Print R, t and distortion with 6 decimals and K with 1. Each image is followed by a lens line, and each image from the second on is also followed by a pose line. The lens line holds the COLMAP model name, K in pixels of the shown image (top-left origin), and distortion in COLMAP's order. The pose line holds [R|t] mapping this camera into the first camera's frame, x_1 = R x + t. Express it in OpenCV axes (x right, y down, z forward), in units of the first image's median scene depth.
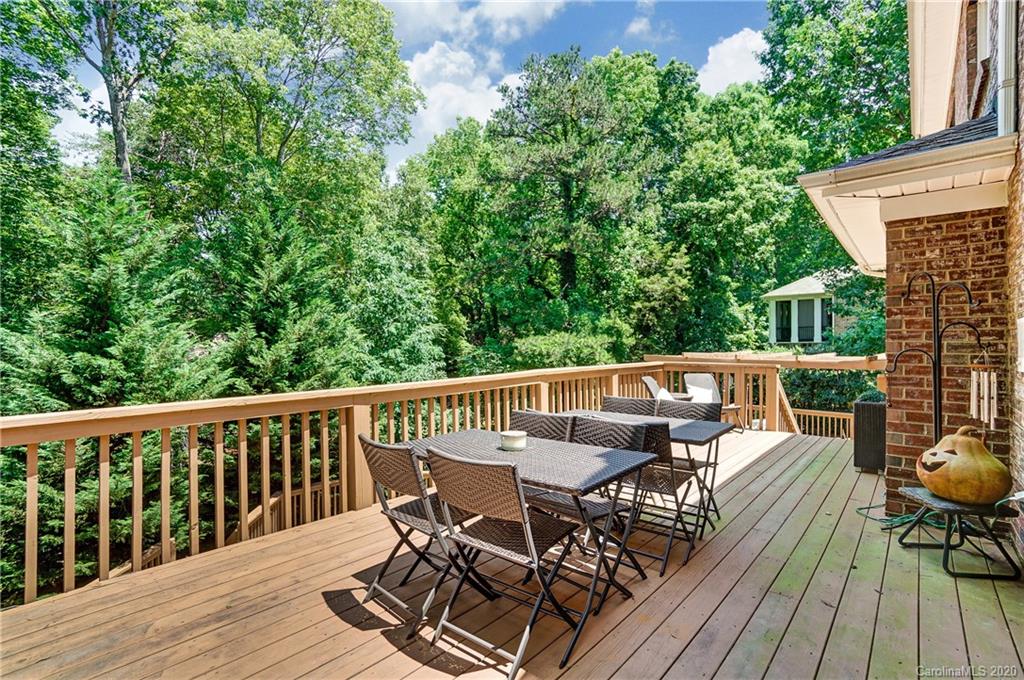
lens RADIAL K [[456.2, 0, 512.0], [0, 456.2, 340.0], [0, 0, 1]] dist [-0.001068, -0.000151]
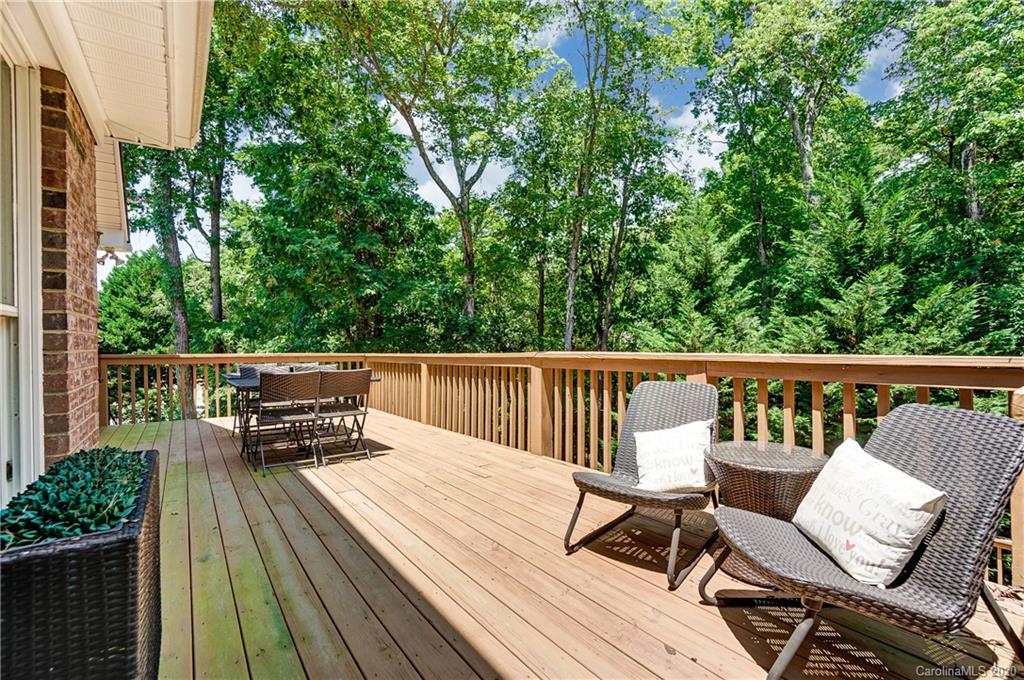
lens RADIAL K [[456.2, 0, 512.0], [0, 456.2, 340.0], [0, 0, 1]] dist [-0.001068, -0.000151]
pose [[-0.207221, 0.010950, -0.978233, 1.170762], [0.029573, 0.999550, 0.004924, 0.053696], [0.977847, -0.027909, -0.207451, 1.511635]]
